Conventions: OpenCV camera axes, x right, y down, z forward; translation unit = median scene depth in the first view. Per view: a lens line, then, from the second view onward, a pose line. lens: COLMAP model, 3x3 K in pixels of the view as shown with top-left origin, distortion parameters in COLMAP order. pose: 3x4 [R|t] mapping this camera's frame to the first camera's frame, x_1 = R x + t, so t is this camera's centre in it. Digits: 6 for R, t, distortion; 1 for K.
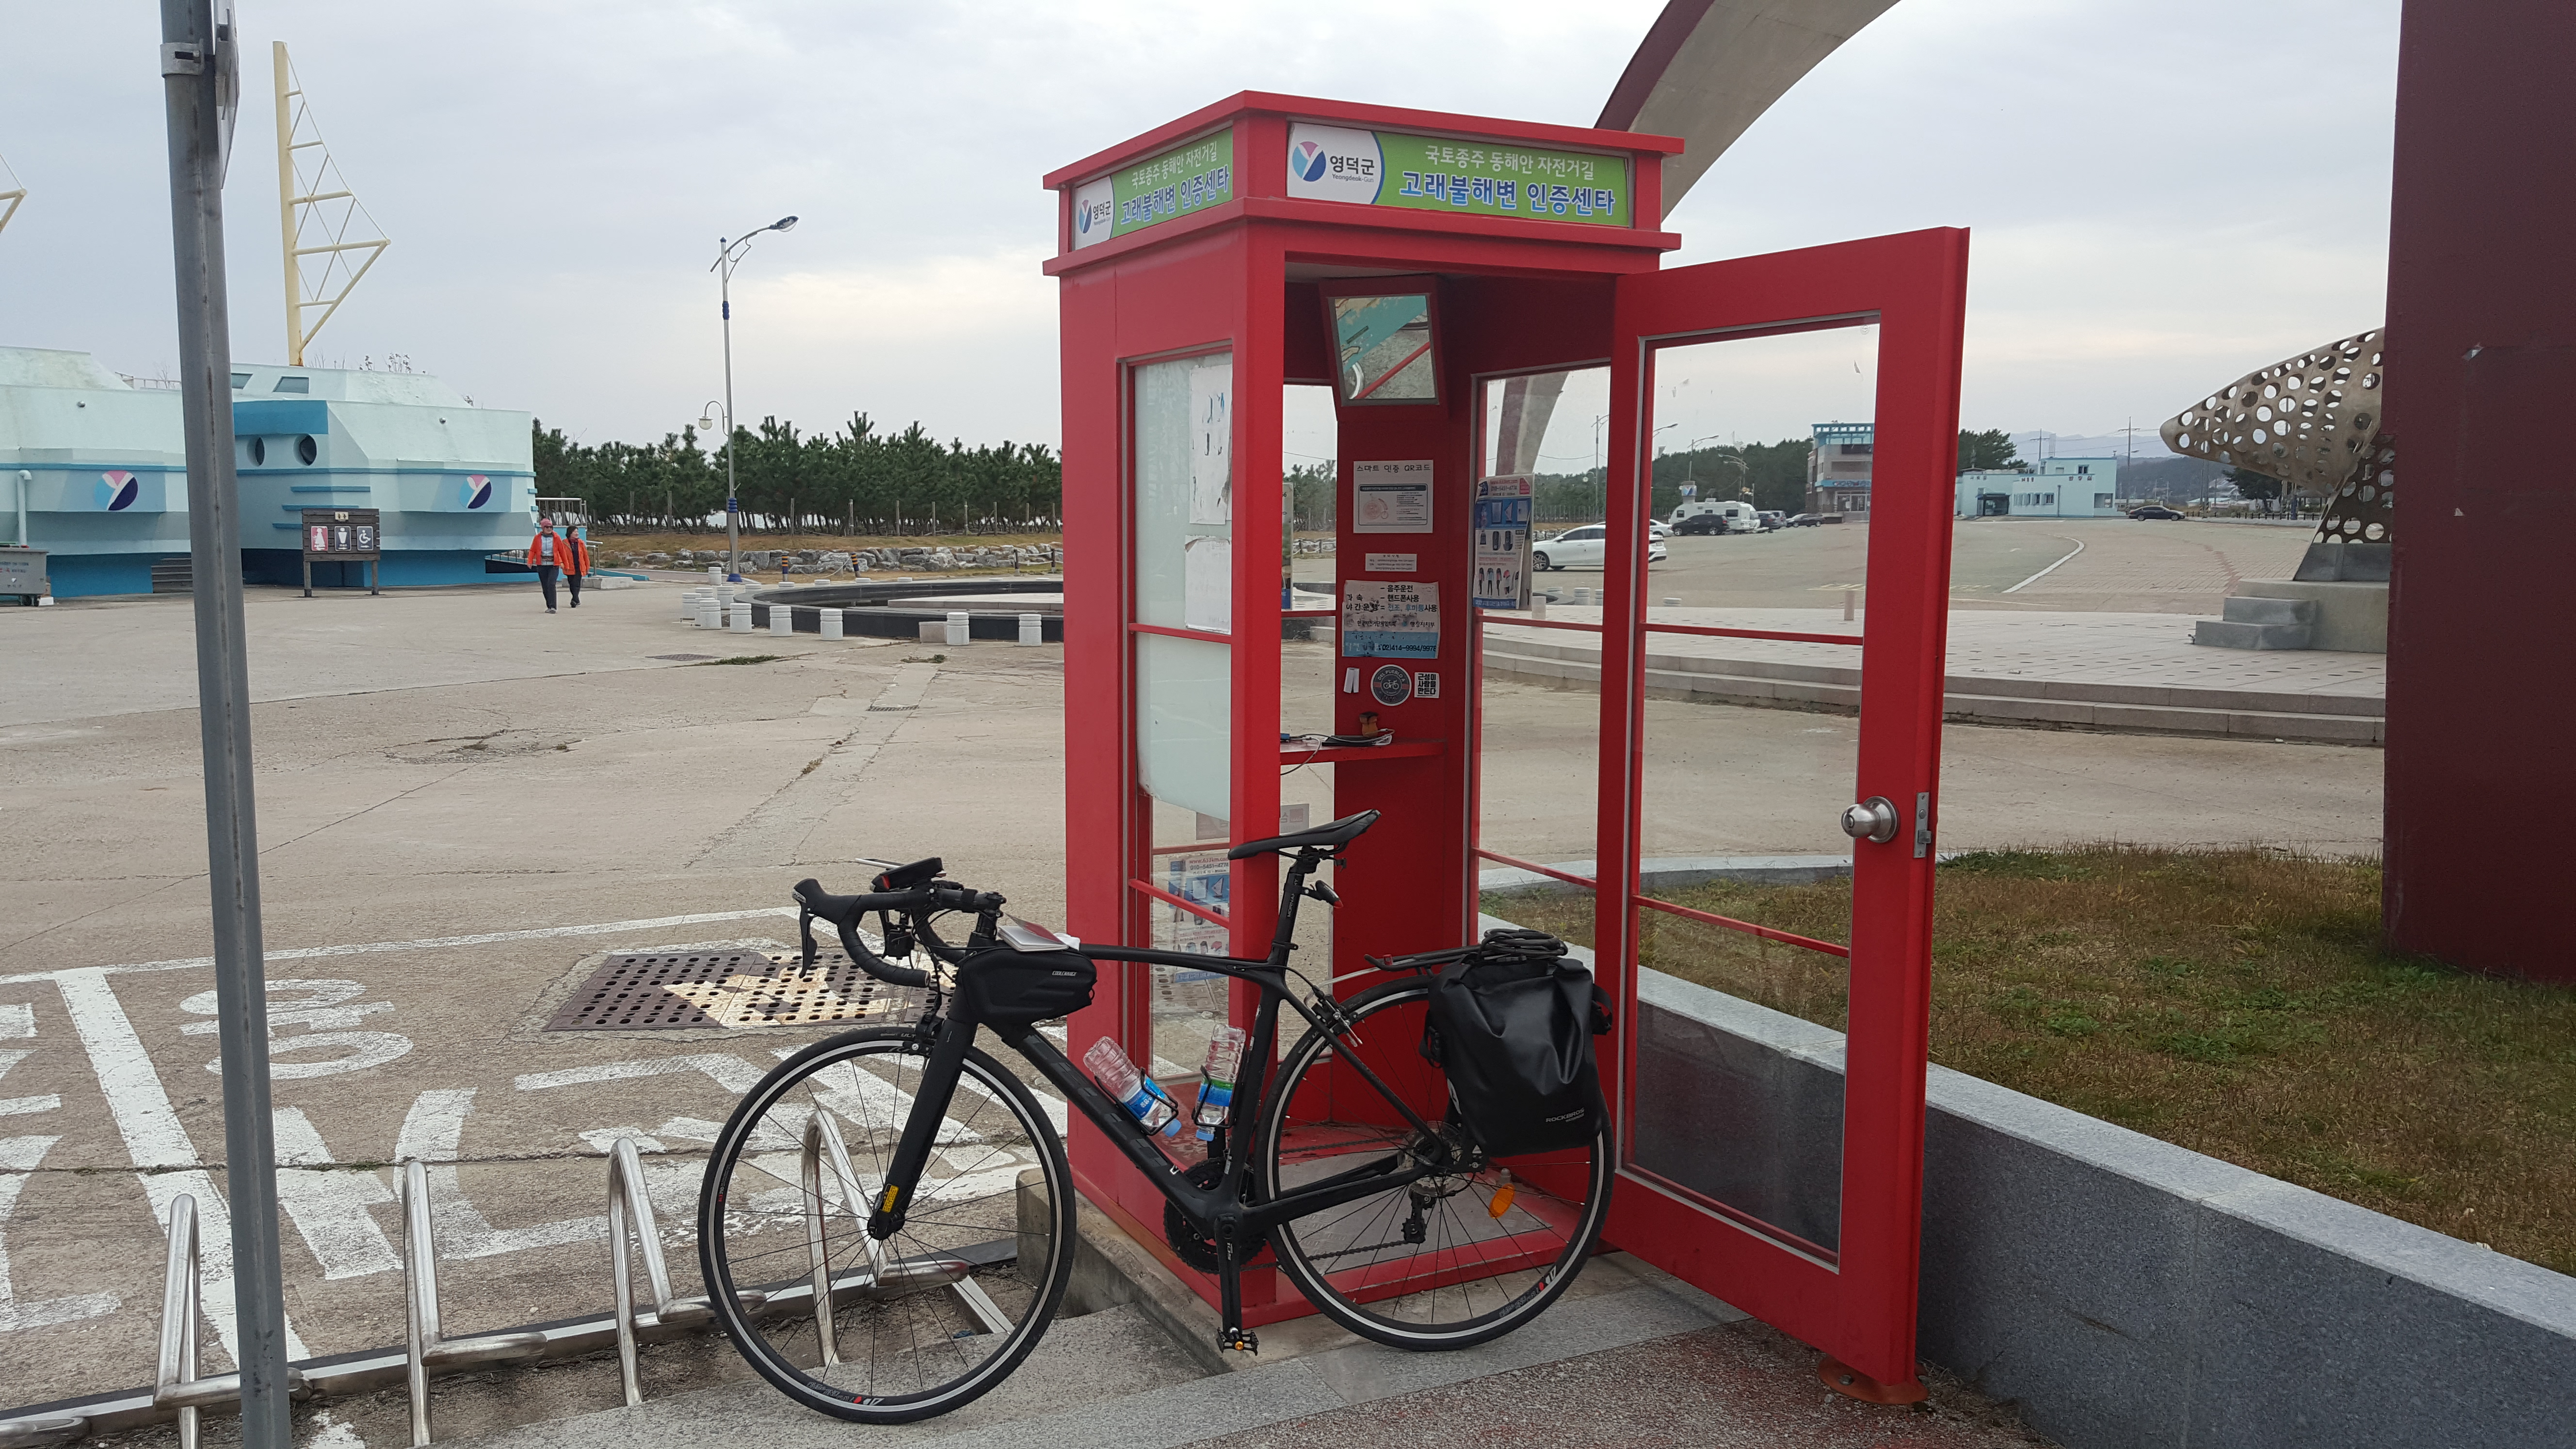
lens RADIAL K [[1856.1, 0, 1294.3], [0, 1856.1, 711.7], [0, 0, 1]] dist [0.119742, -0.163642]
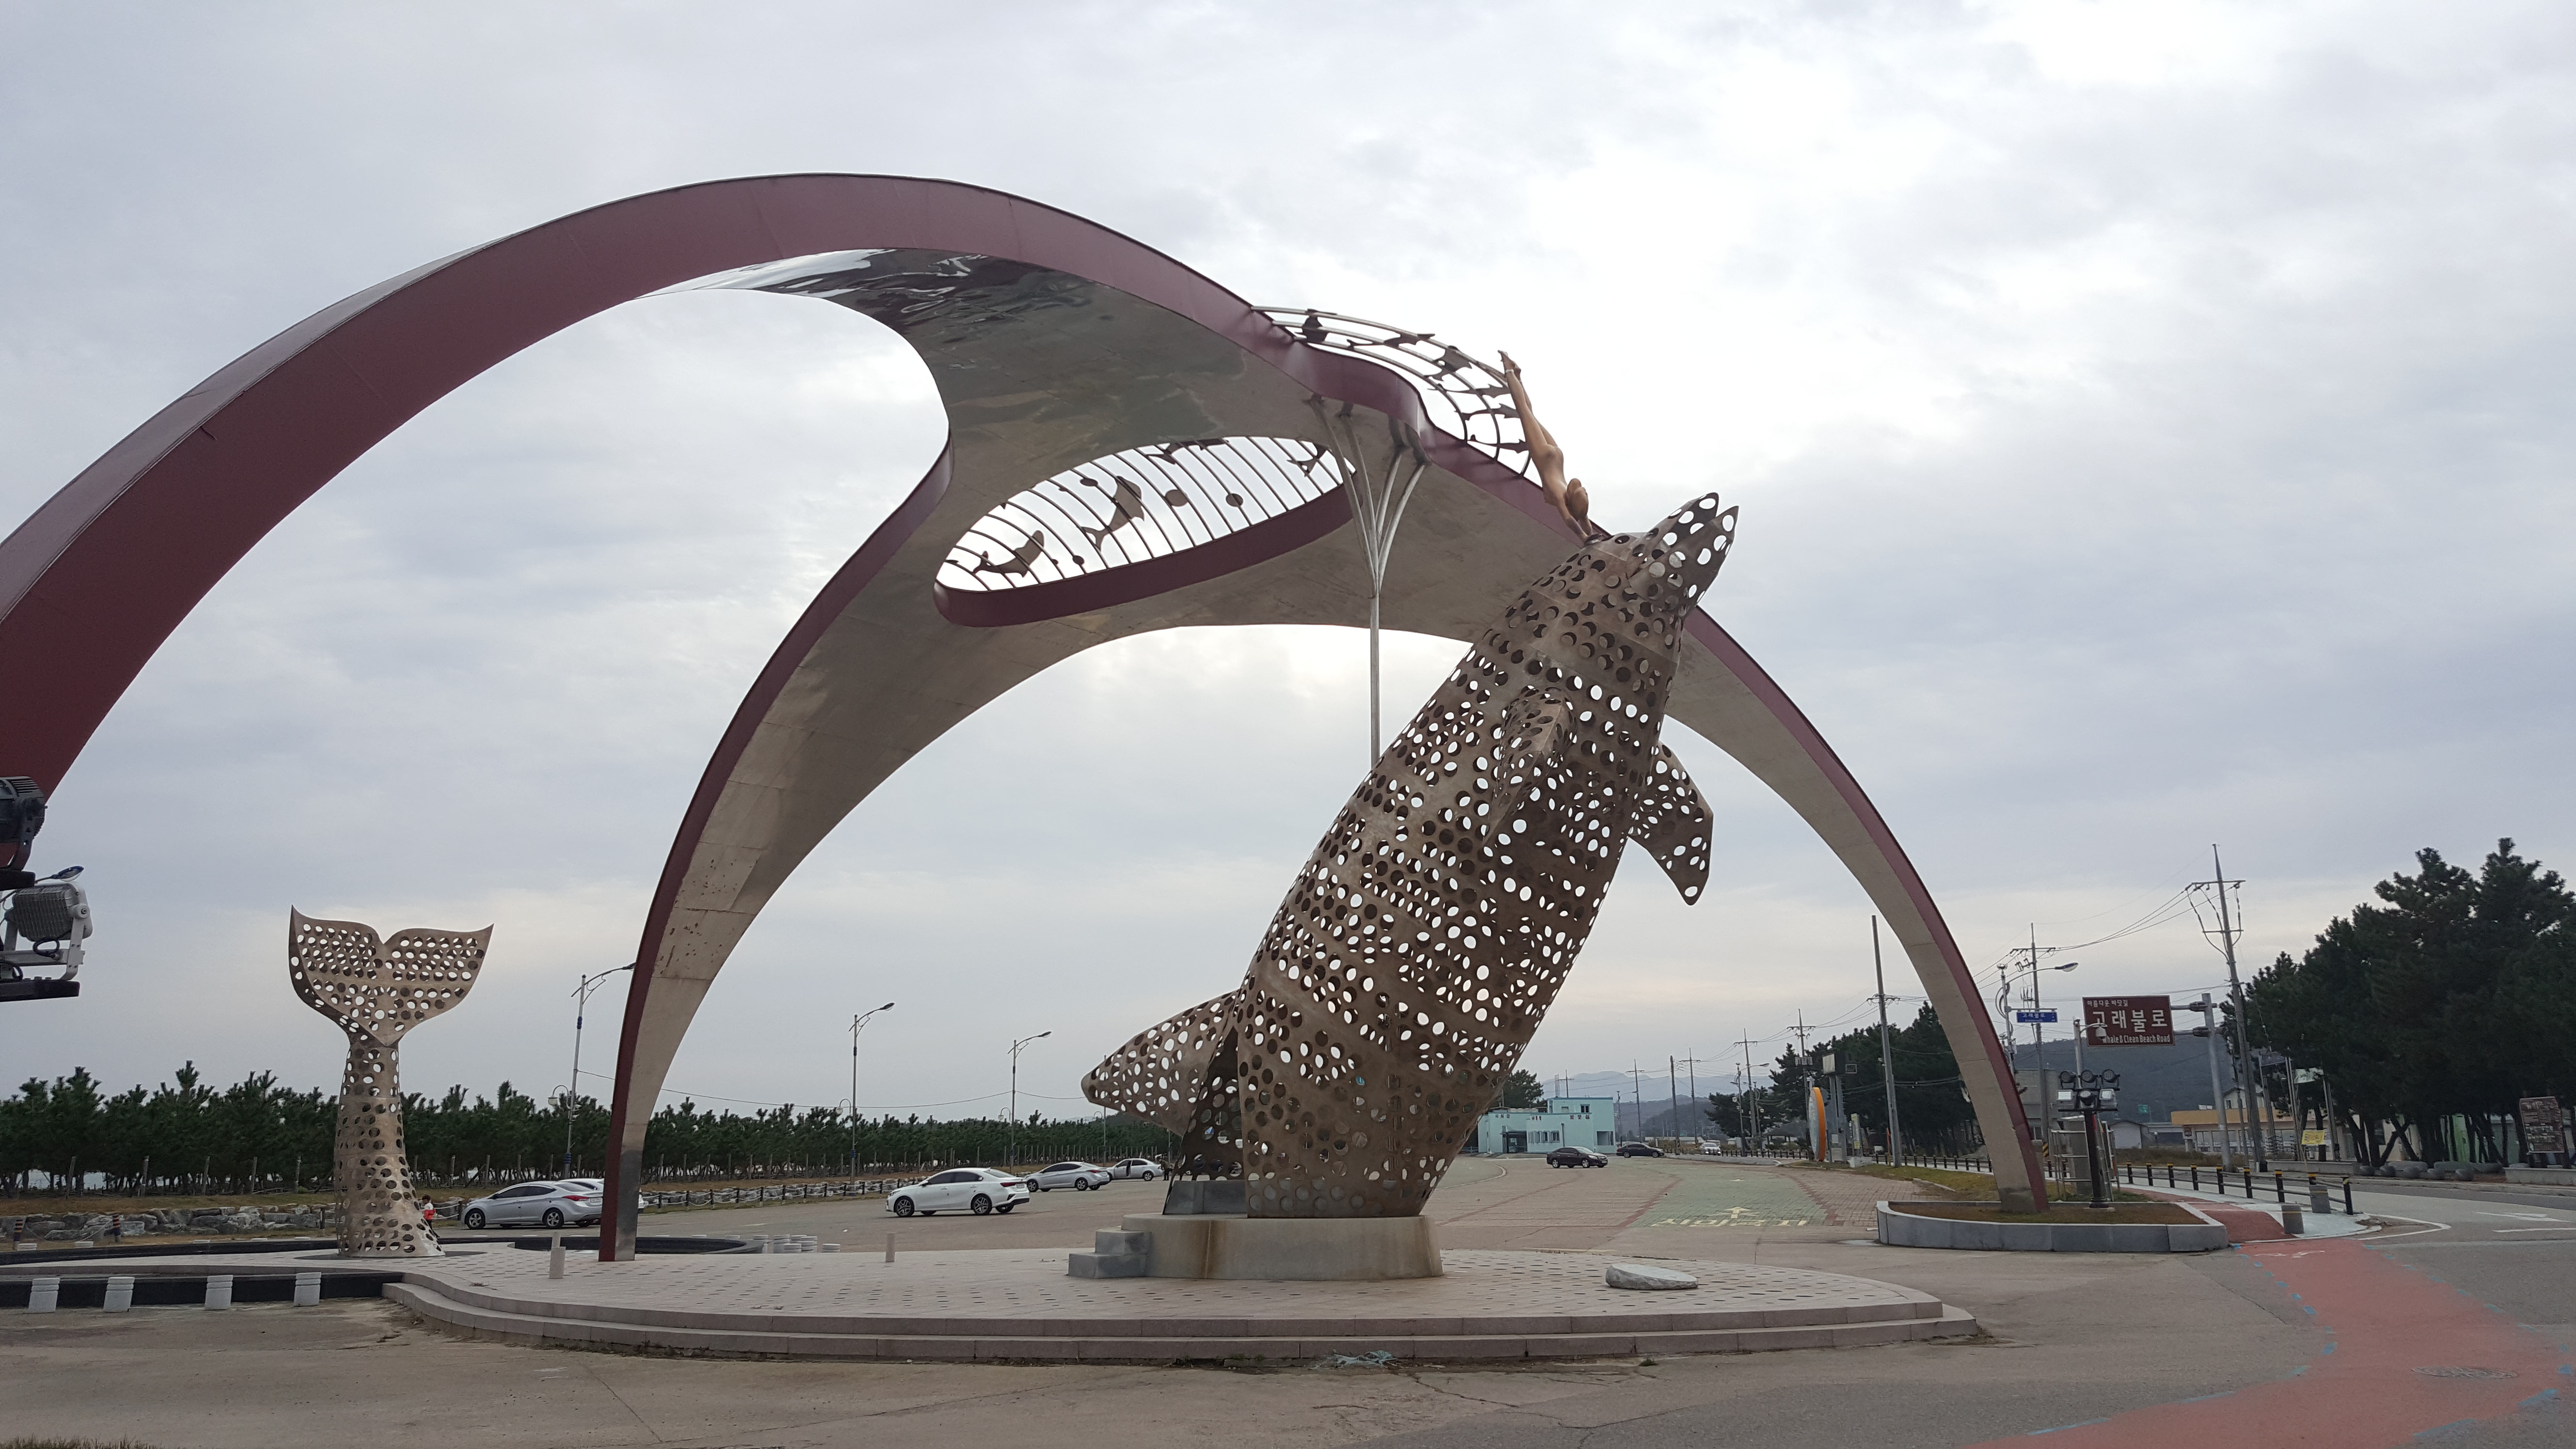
lens RADIAL K [[1856.1, 0, 1294.3], [0, 1856.1, 711.7], [0, 0, 1]] dist [0.119742, -0.163642]
pose [[0.975459, 0.039532, 0.216605, 0.487032], [0.034609, 0.943994, -0.328142, 0.026401], [-0.217446, 0.327585, 0.919459, -0.240156]]
